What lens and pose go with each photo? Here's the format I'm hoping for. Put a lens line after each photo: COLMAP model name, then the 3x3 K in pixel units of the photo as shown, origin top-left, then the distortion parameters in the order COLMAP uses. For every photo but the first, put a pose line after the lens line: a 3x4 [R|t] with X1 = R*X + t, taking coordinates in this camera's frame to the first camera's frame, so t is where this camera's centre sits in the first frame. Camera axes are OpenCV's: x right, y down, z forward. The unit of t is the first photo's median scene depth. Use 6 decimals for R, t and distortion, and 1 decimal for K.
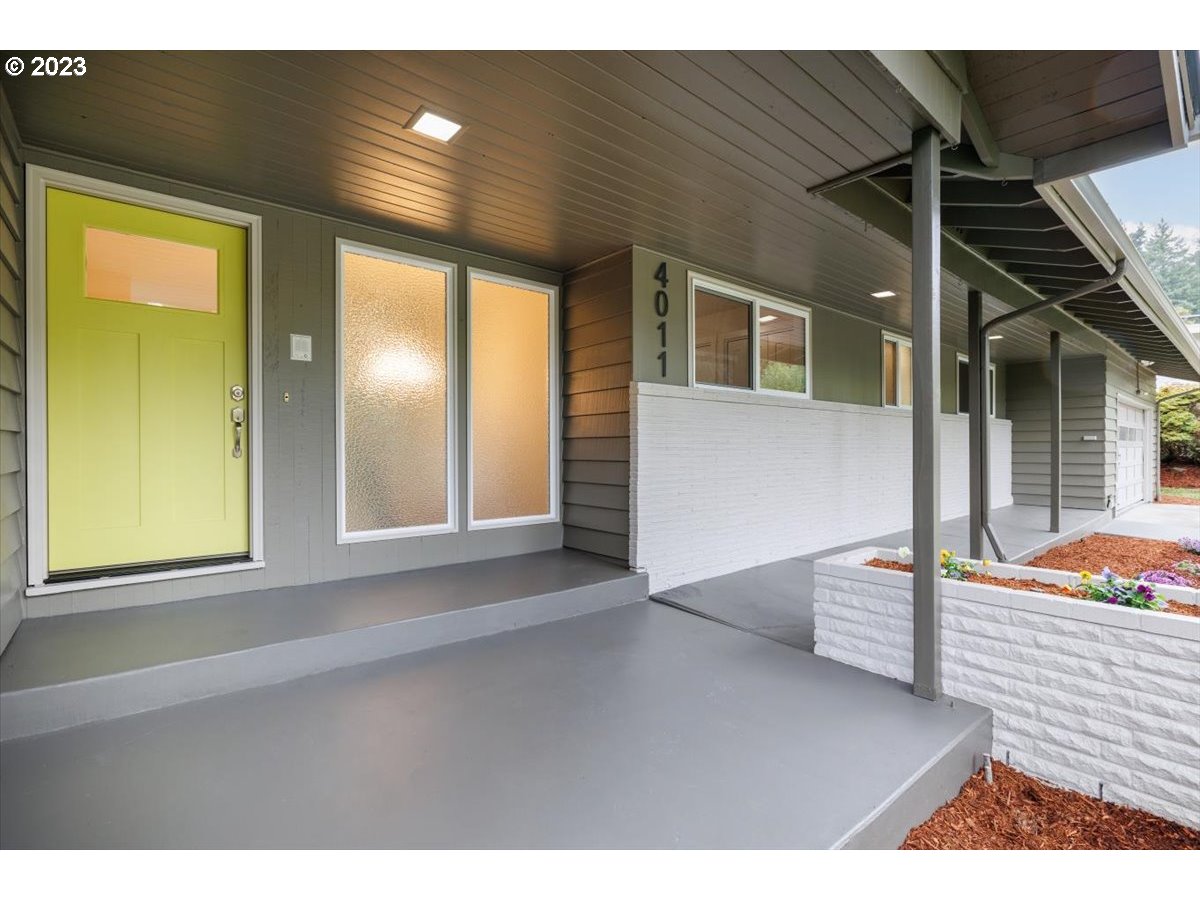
lens RADIAL K [[561.8, 0, 600.0], [0, 561.8, 450.0], [0, 0, 1]] dist [-0.000785, 0.000114]
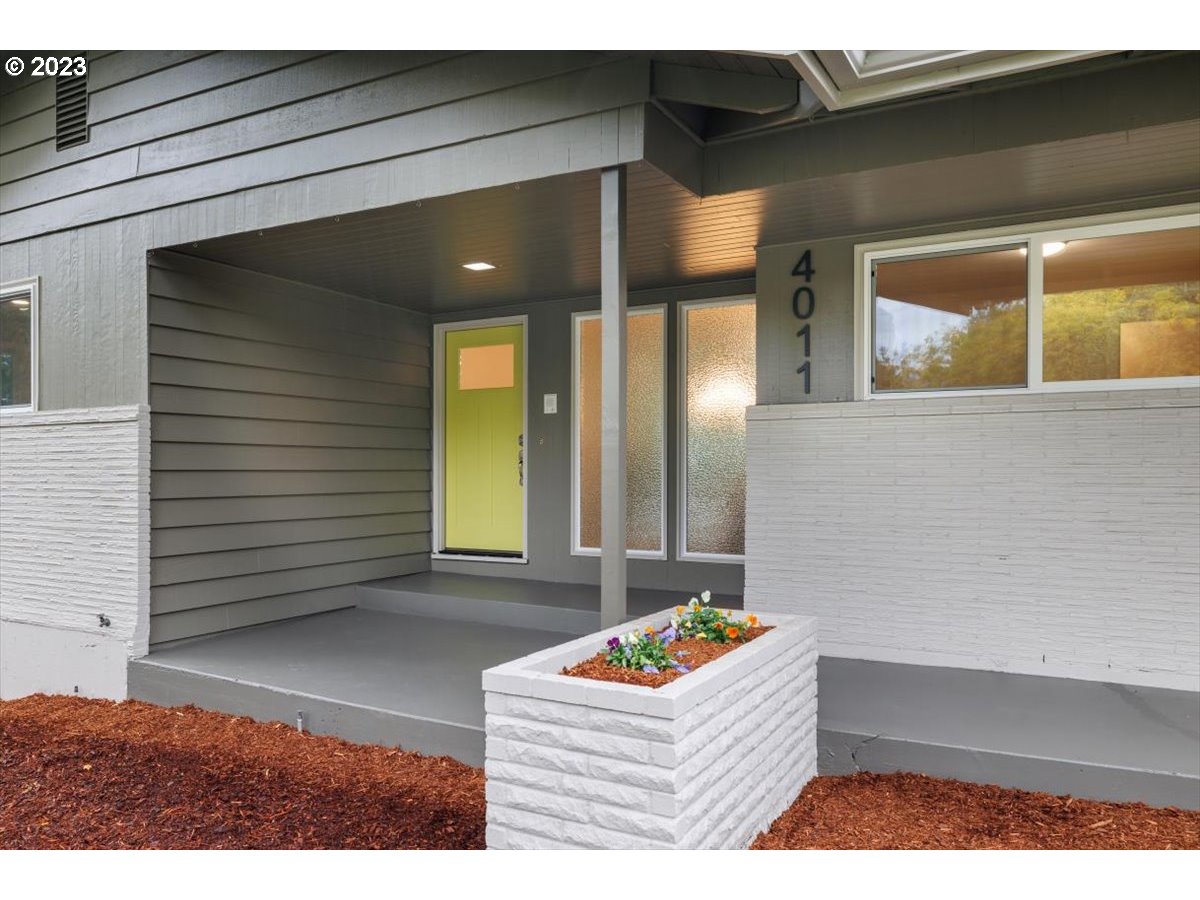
lens RADIAL K [[896.3, 0, 600.0], [0, 896.3, 450.0], [0, 0, 1]] dist [-0.002131, -0.000806]
pose [[0.371254, -0.015553, -0.928401, 1.243189], [-0.000749, 0.999854, -0.017049, -0.029775], [0.928531, 0.007025, 0.371189, 0.267663]]
